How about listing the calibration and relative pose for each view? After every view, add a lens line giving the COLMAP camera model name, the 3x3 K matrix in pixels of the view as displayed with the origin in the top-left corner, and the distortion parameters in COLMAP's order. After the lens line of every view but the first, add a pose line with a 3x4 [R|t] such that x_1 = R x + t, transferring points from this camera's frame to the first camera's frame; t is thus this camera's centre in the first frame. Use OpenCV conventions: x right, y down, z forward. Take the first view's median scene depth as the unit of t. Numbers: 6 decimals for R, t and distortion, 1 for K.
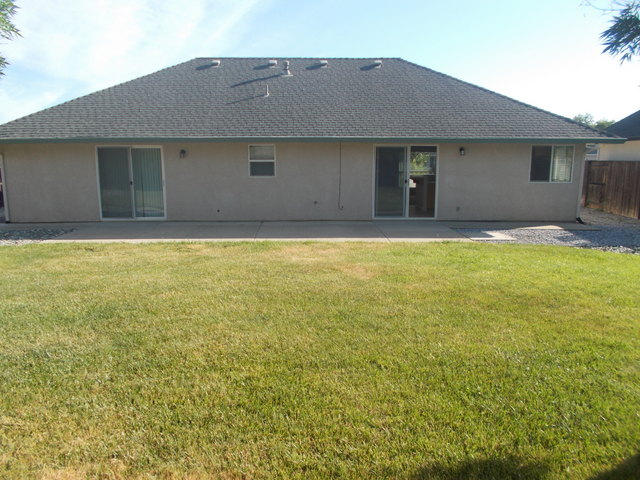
lens RADIAL K [[493.0, 0, 320.0], [0, 493.0, 240.0], [0, 0, 1]] dist [0.007525, 0.002816]
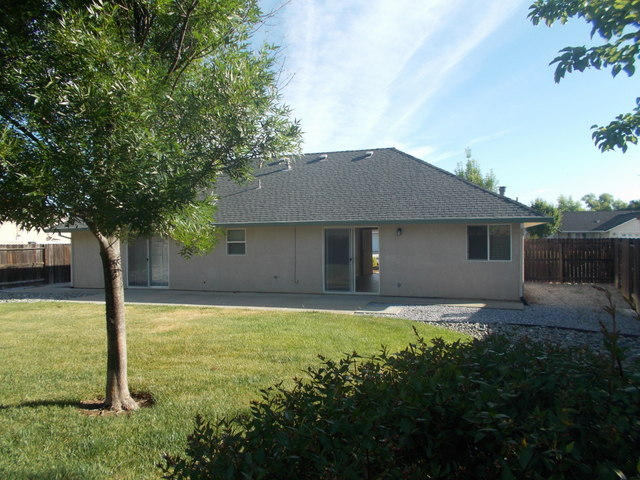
lens RADIAL K [[493.0, 0, 320.0], [0, 493.0, 240.0], [0, 0, 1]] dist [0.007525, 0.002816]
pose [[0.933276, -0.010161, -0.359017, 0.505626], [-0.045732, 0.988101, -0.146847, 0.003892], [0.356238, 0.153467, 0.921706, -0.048397]]
